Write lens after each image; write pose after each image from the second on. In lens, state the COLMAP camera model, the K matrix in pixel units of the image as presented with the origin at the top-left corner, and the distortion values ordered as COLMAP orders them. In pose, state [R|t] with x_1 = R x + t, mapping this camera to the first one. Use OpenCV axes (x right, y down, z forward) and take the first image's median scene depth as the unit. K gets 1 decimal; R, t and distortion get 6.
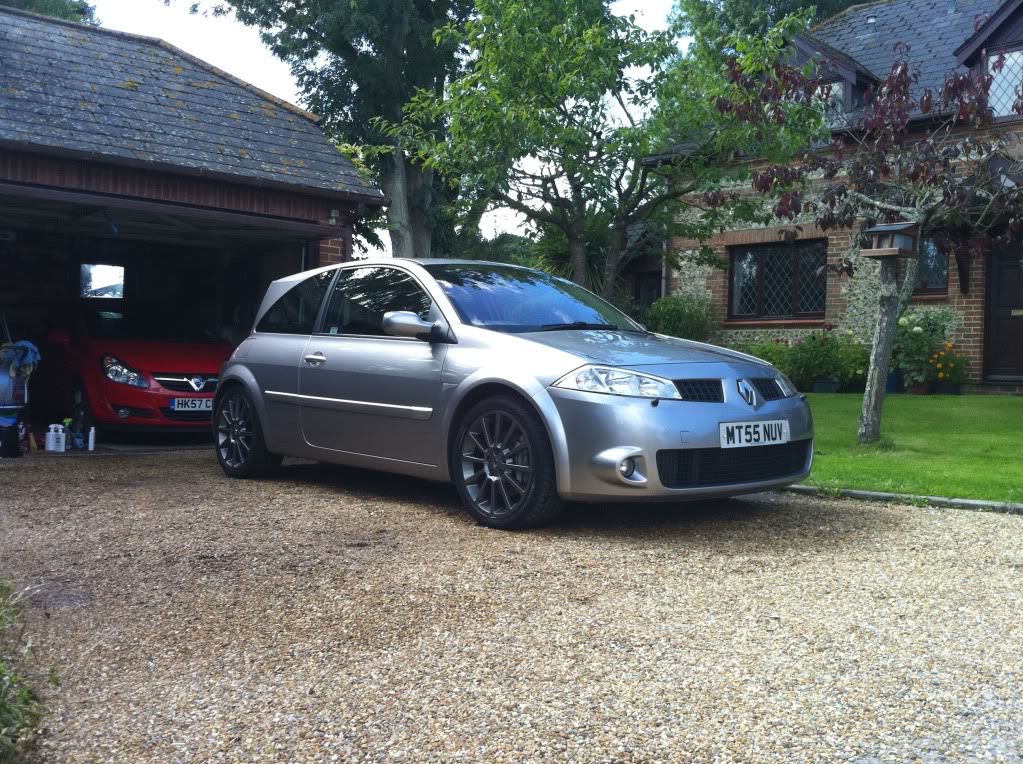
lens RADIAL K [[978.4, 0, 511.5], [0, 978.4, 382.0], [0, 0, 1]] dist [0.006613, -0.087948]
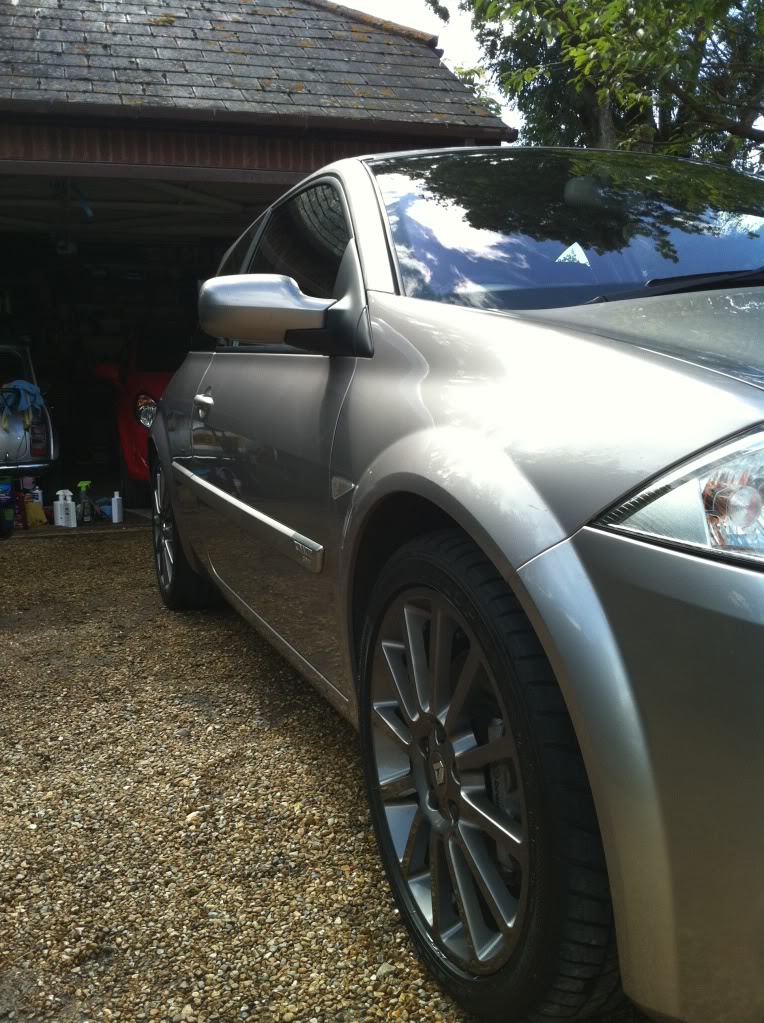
lens RADIAL K [[978.4, 0, 382.0], [0, 978.4, 511.5], [0, 0, 1]] dist [0.006613, -0.087948]
pose [[0.928265, 0.003591, -0.371903, 0.039377], [0.040325, 0.993087, 0.110239, -0.013422], [0.369728, -0.117328, 0.921702, 0.395547]]
